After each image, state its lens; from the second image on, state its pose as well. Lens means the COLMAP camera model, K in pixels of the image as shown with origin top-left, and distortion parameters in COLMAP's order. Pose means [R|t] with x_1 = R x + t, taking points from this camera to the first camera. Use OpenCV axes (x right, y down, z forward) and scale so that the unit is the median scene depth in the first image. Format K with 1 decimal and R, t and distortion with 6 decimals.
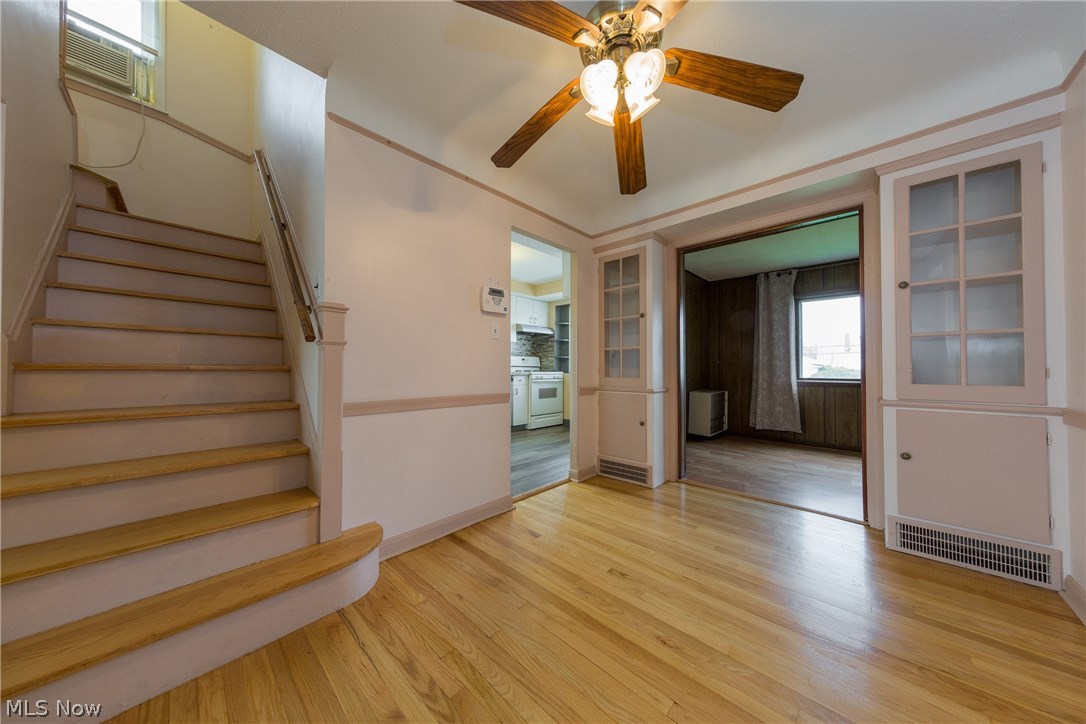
lens RADIAL K [[345.7, 0, 546.9], [0, 345.7, 361.8], [0, 0, 1]] dist [0.000975, -0.000061]
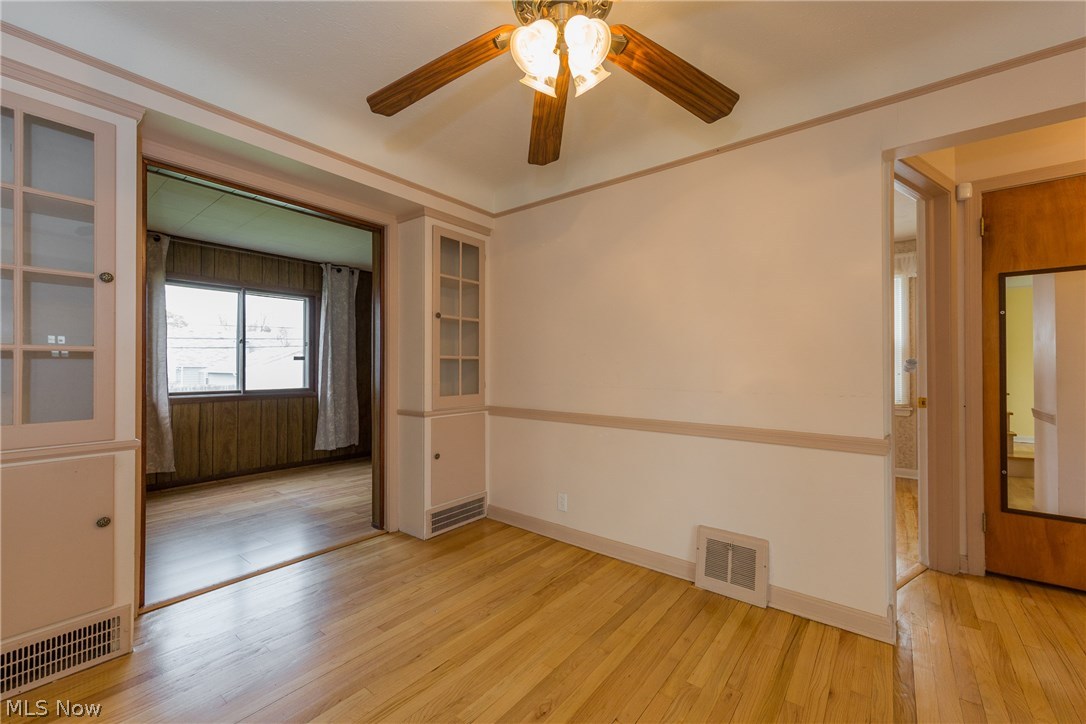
lens RADIAL K [[435.5, 0, 554.8], [0, 435.5, 362.3], [0, 0, 1]] dist [0.000500, 0.000088]
pose [[-0.108724, 0.010830, 0.994013, -0.564616], [-0.019779, 0.999719, -0.013056, -0.048388], [-0.993875, -0.021080, -0.108479, 0.809032]]
